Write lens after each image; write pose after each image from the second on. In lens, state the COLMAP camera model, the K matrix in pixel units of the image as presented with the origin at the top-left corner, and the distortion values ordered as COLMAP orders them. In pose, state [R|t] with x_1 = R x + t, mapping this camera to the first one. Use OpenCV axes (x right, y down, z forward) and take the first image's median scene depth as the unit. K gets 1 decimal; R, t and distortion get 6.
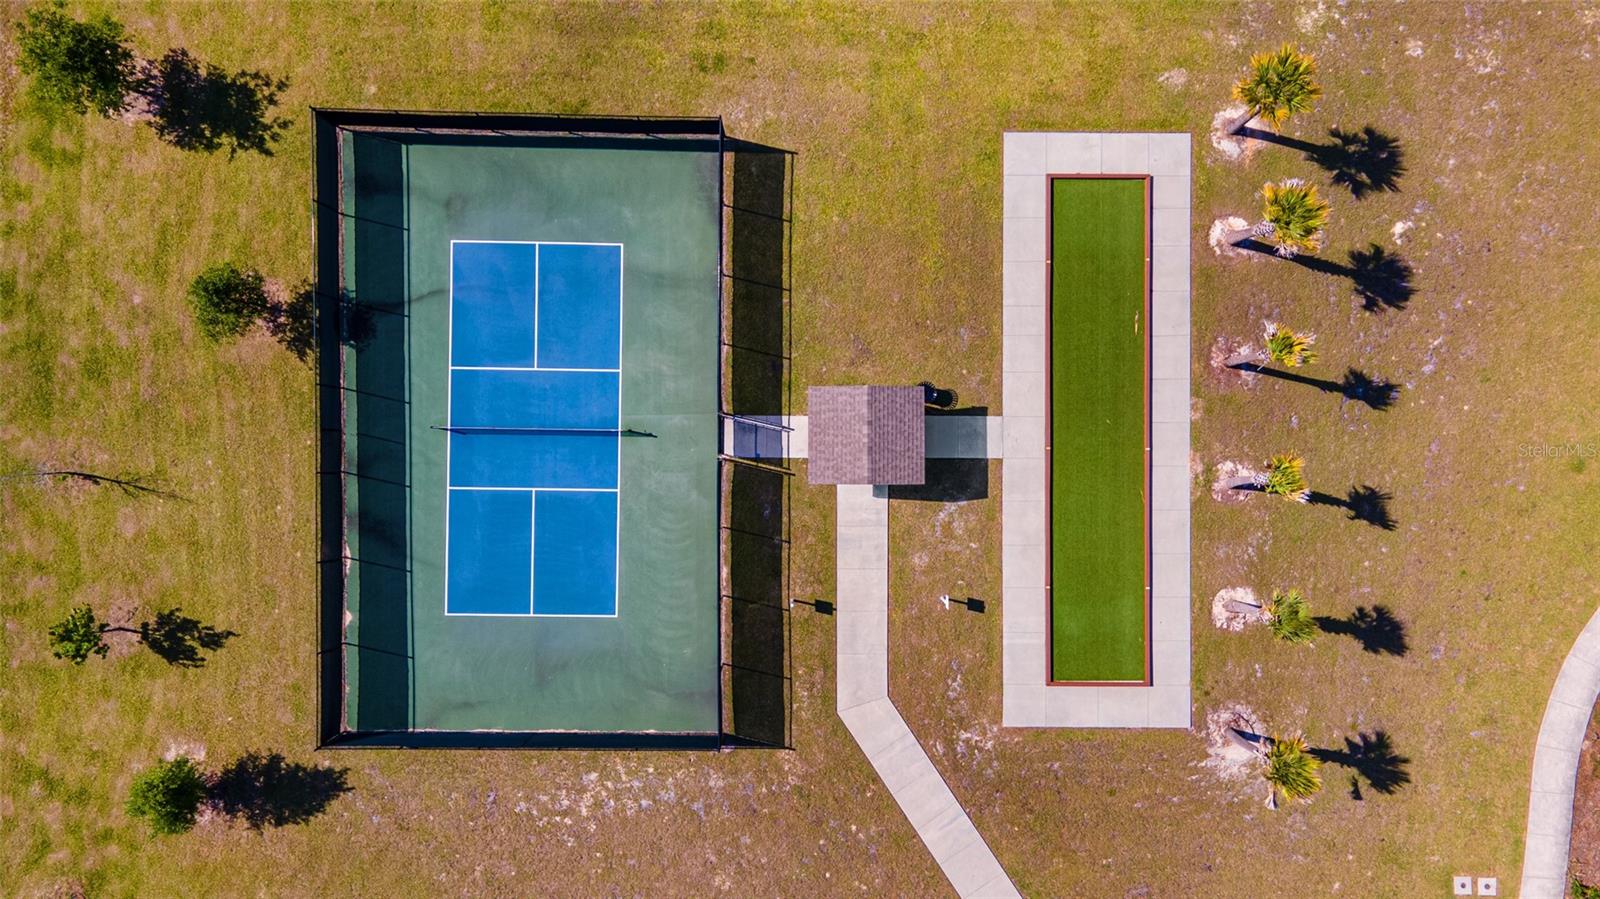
lens RADIAL K [[1164.0, 0, 804.2], [0, 1164.0, 454.5], [0, 0, 1]] dist [0.024233, 0.041014]
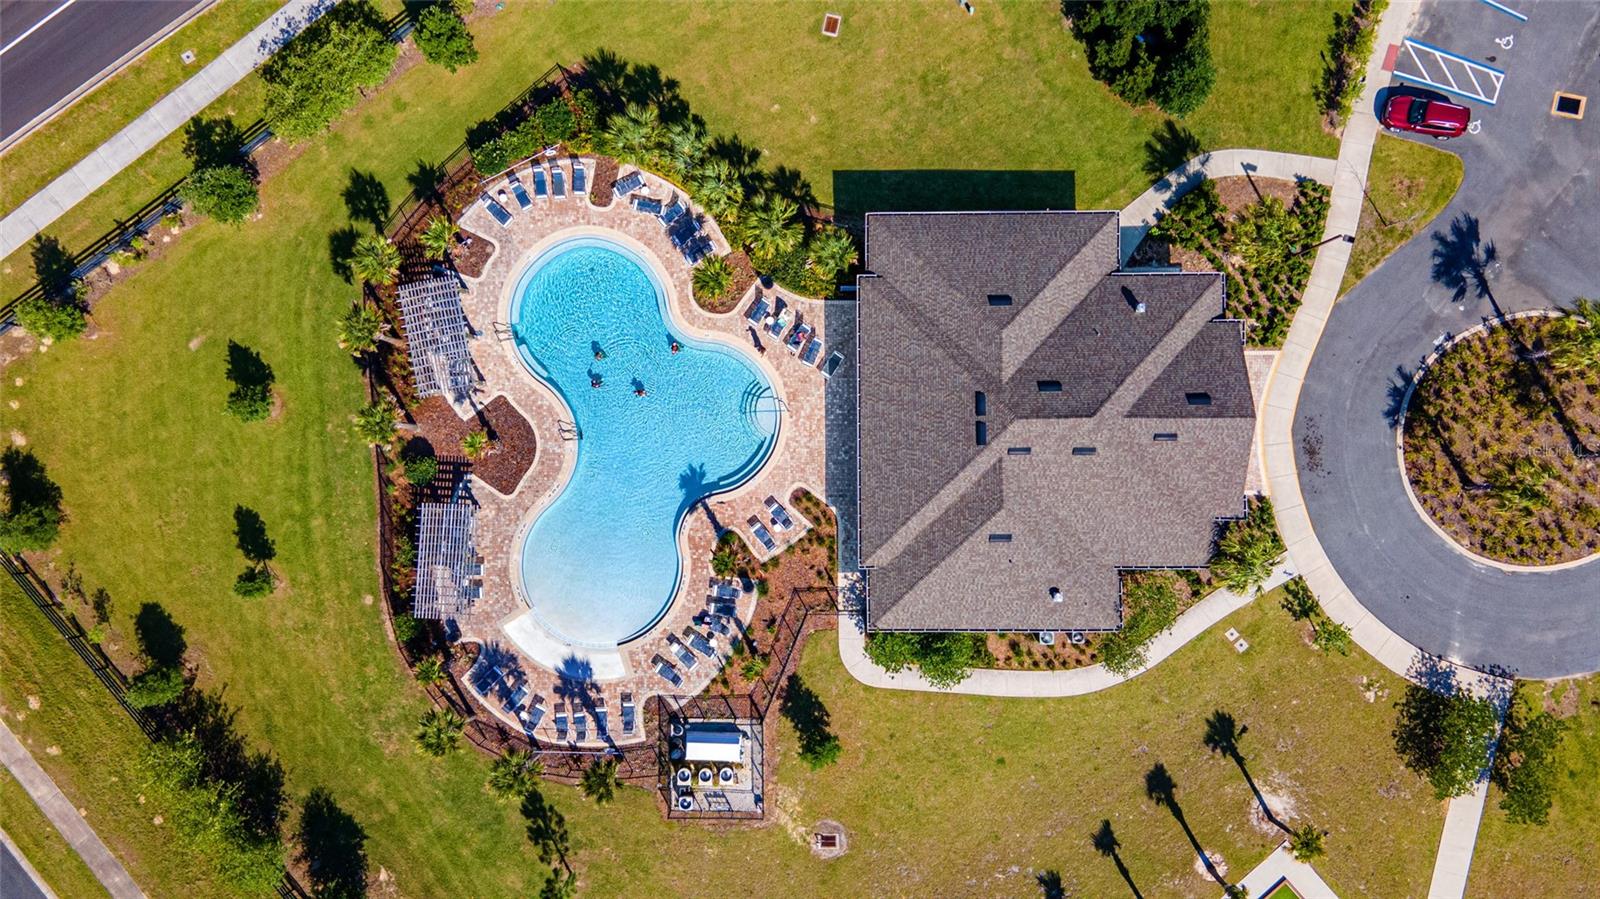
lens RADIAL K [[1164.0, 0, 804.2], [0, 1164.0, 454.5], [0, 0, 1]] dist [0.024233, 0.041014]
pose [[-0.663544, -0.748074, 0.009751, 1.154710], [0.748129, -0.663541, 0.003969, 0.082629], [0.003501, 0.009928, 0.999945, -0.625606]]
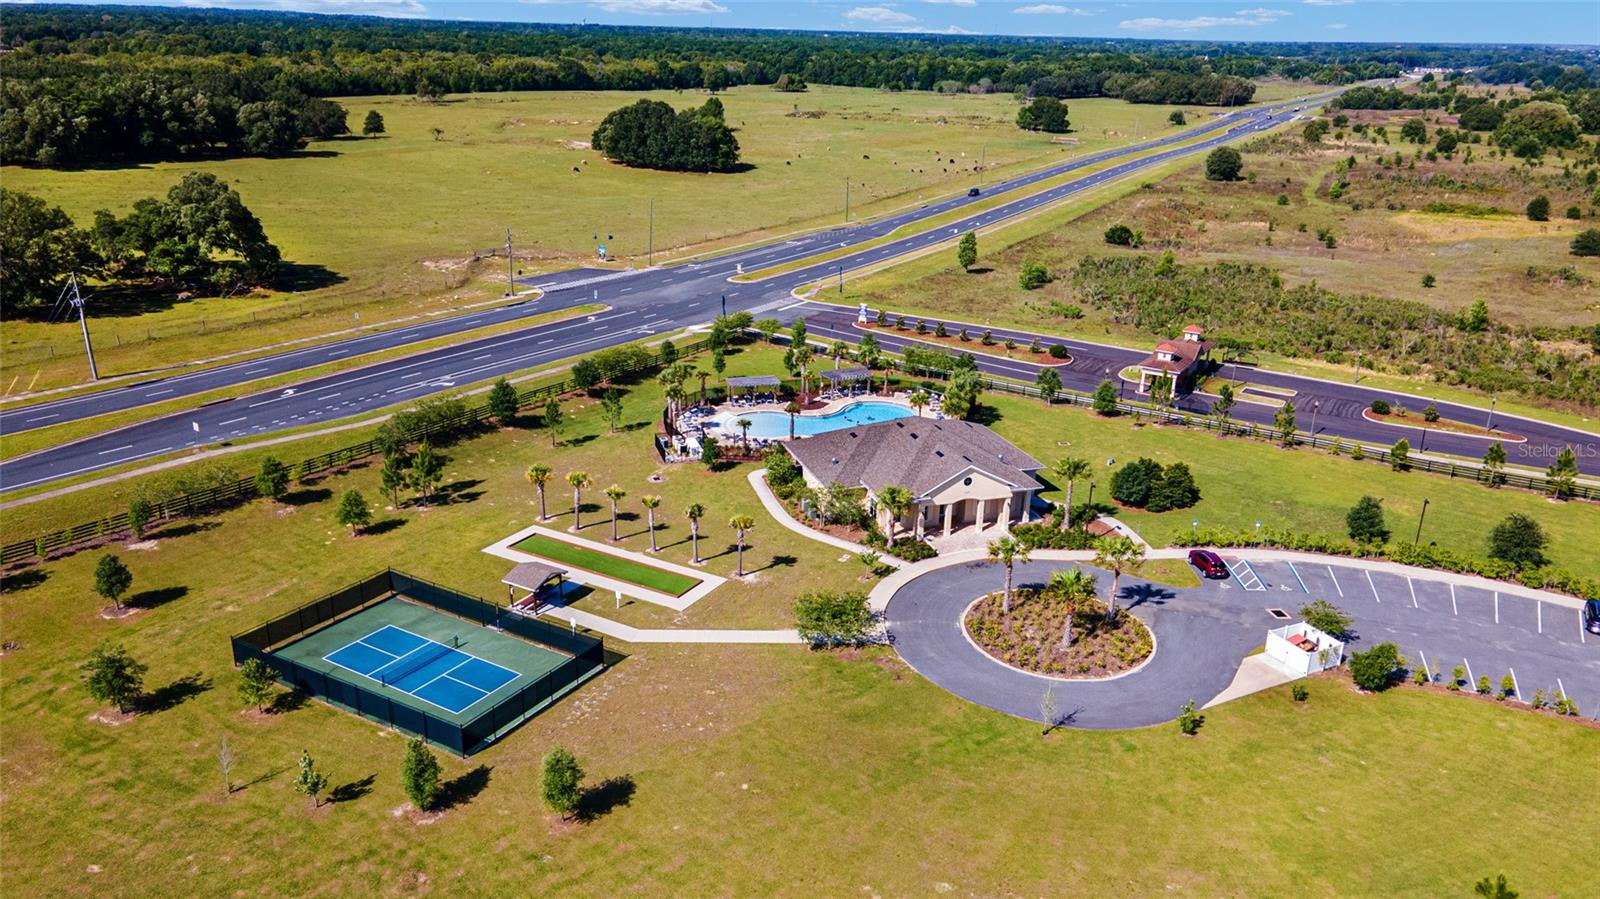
lens RADIAL K [[1164.0, 0, 804.2], [0, 1164.0, 454.5], [0, 0, 1]] dist [0.024233, 0.041014]
pose [[0.493840, -0.290618, 0.819551, -1.434676], [0.869167, 0.193043, -0.455283, 1.380491], [-0.025895, 0.937164, 0.347928, -0.050441]]
